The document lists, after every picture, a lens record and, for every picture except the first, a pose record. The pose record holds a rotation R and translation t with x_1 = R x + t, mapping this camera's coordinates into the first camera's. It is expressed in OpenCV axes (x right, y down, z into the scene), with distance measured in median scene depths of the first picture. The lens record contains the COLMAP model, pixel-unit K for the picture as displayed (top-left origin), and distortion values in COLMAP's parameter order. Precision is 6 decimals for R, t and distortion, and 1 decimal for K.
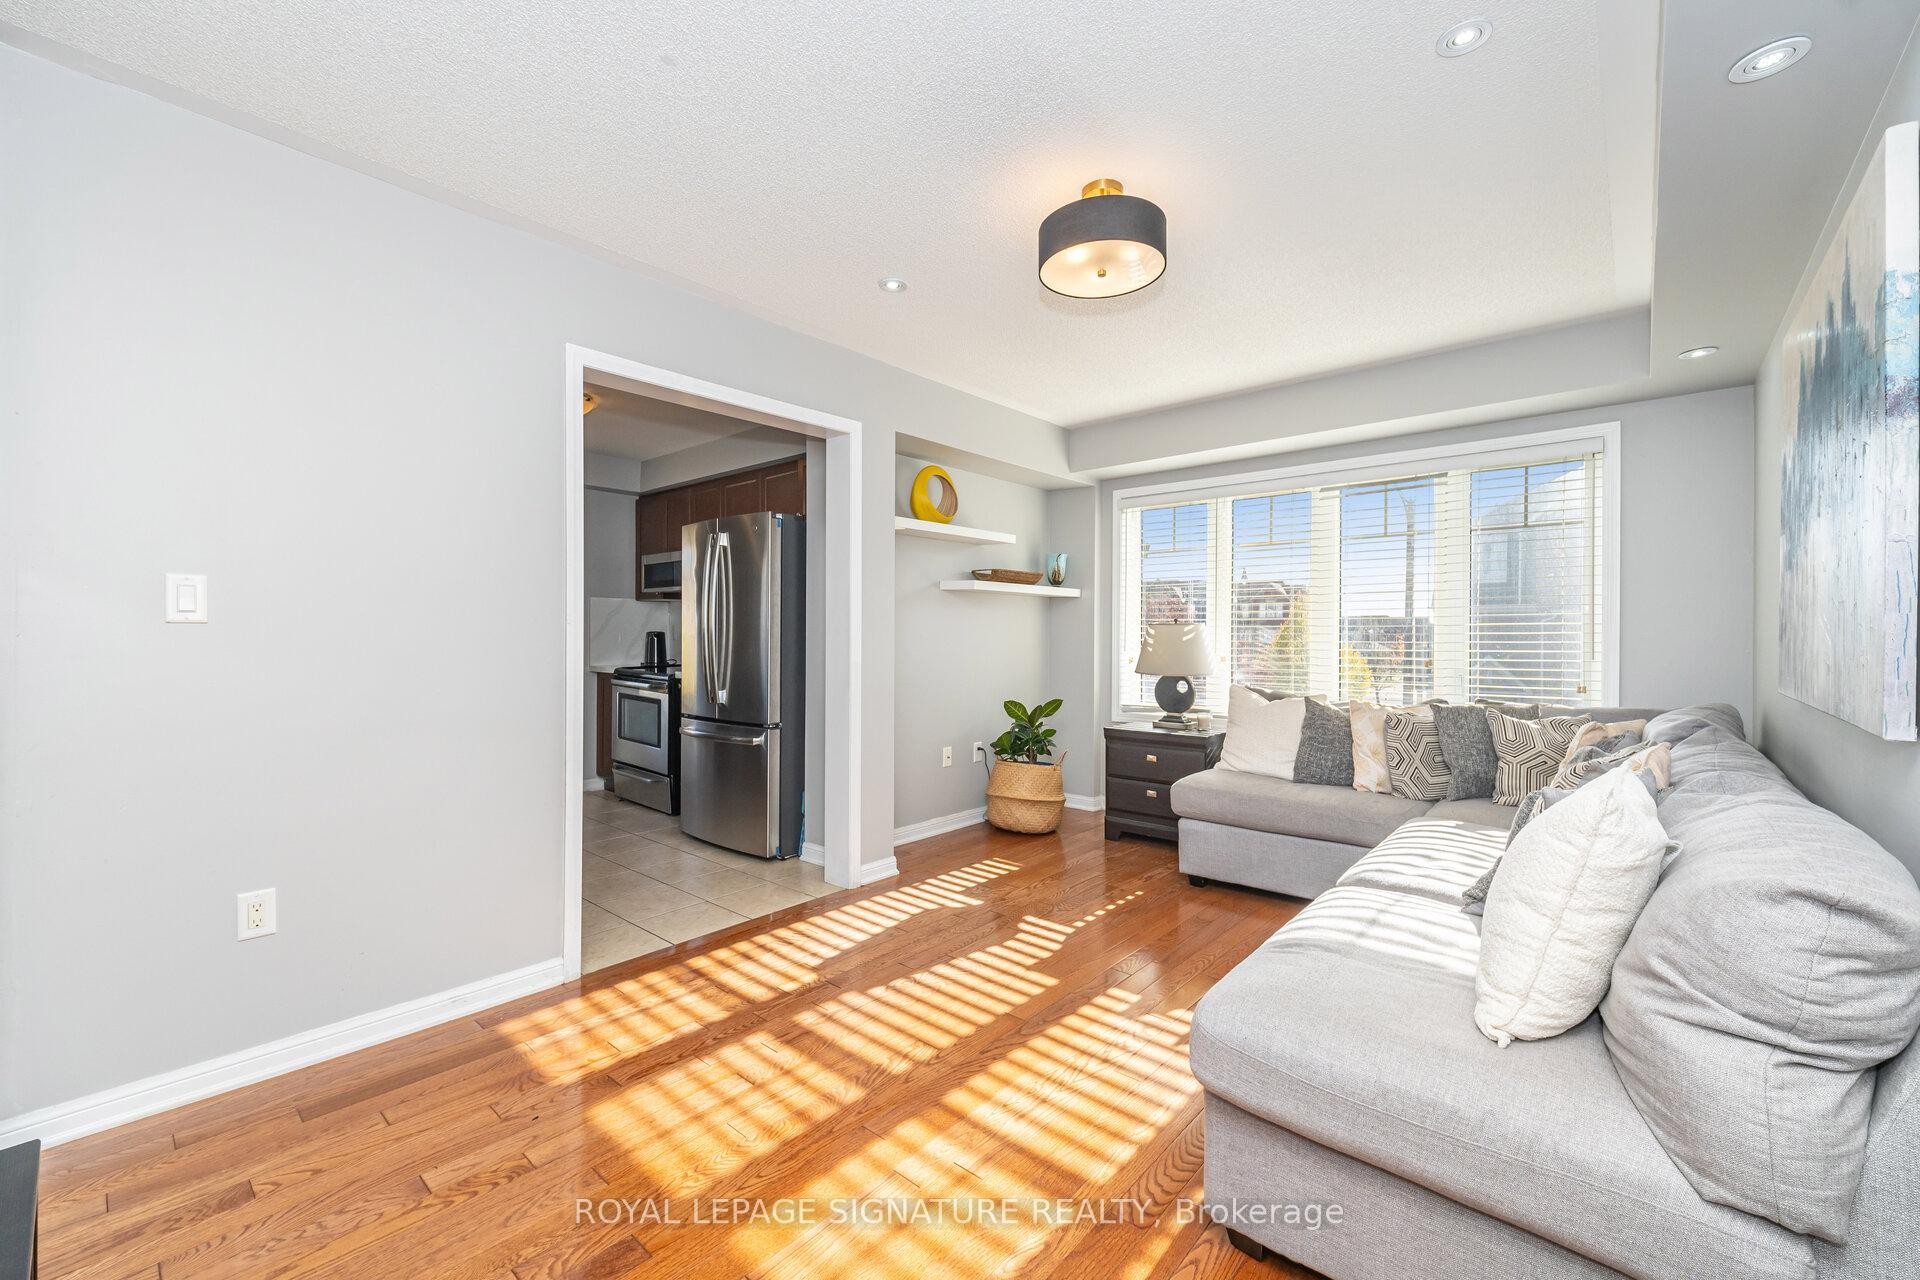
lens RADIAL K [[774.4, 0, 972.6], [0, 774.4, 640.7], [0, 0, 1]] dist [0.004117, -0.003065]
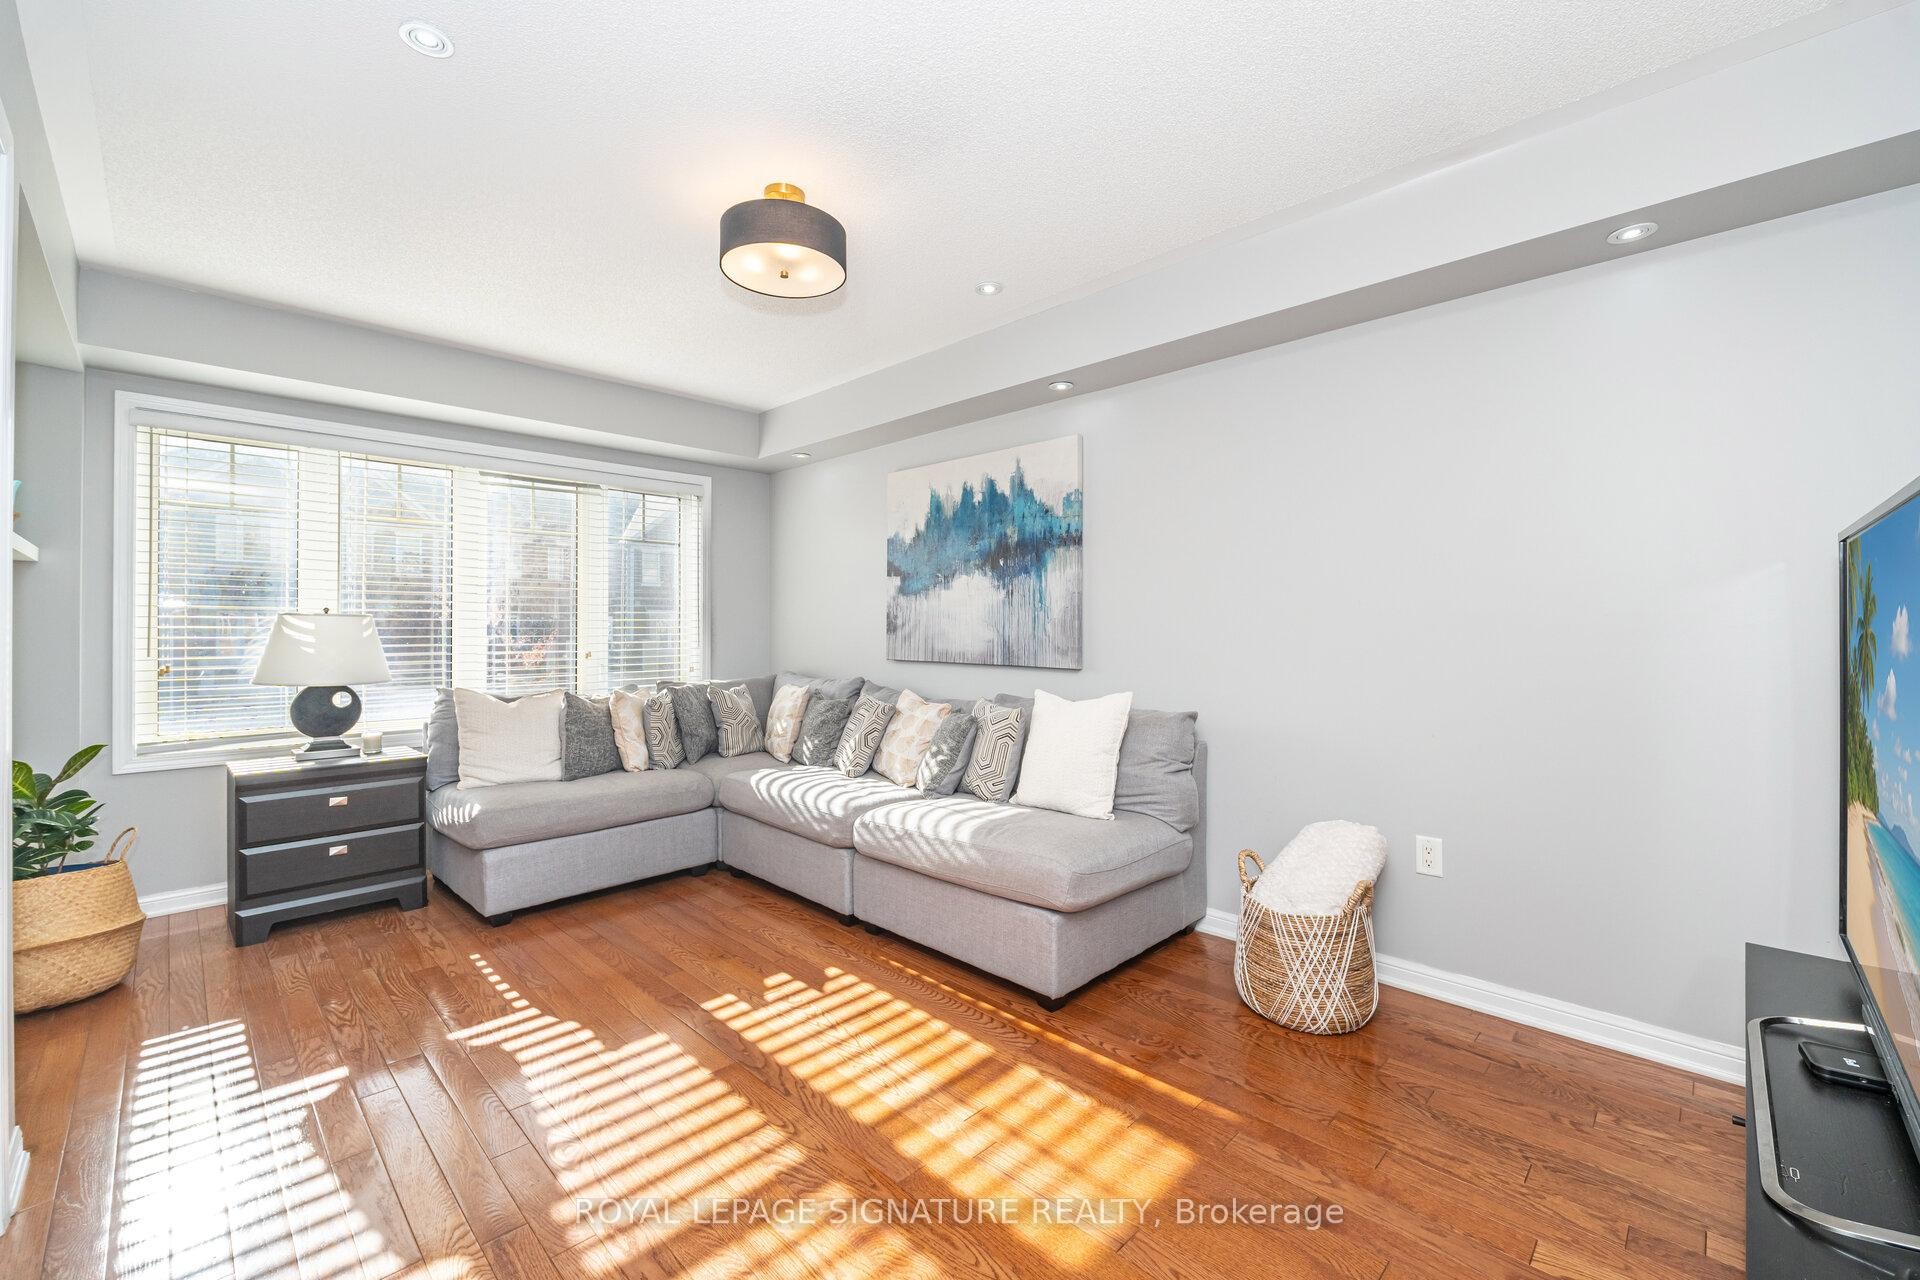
lens RADIAL K [[774.4, 0, 950.6], [0, 774.4, 632.9], [0, 0, 1]] dist [0.004117, -0.003065]
pose [[0.079985, -0.007000, 0.996772, -0.755892], [0.007804, 0.999949, 0.006396, -0.008514], [-0.996766, 0.007268, 0.080035, 0.638906]]
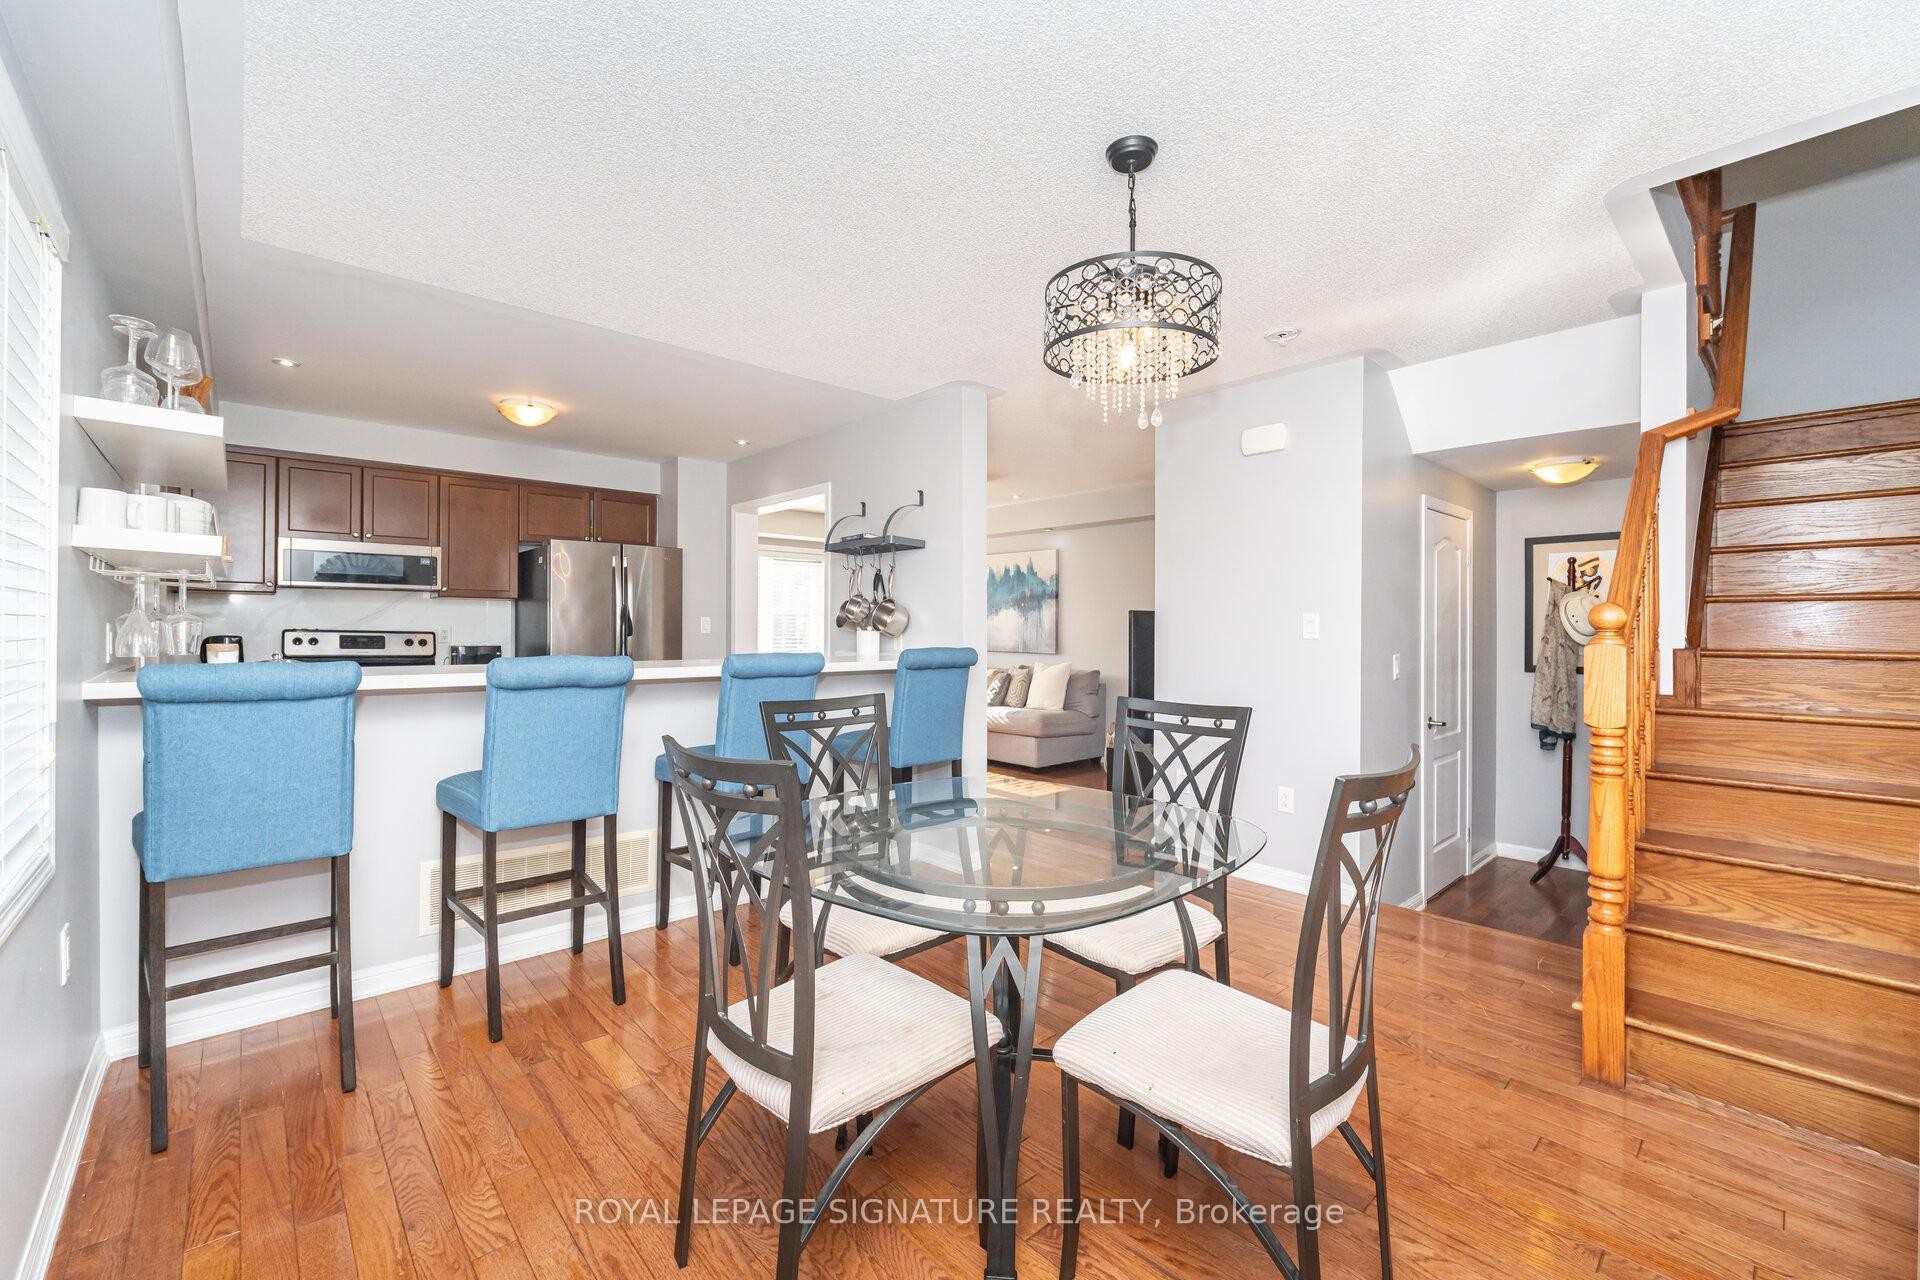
lens RADIAL K [[774.4, 0, 963.4], [0, 774.4, 629.8], [0, 0, 1]] dist [0.004117, -0.003065]
pose [[0.107406, 0.001084, 0.994215, -2.454703], [-0.000492, 0.999999, -0.001037, -0.025481], [-0.994215, -0.000377, 0.107406, 0.559263]]
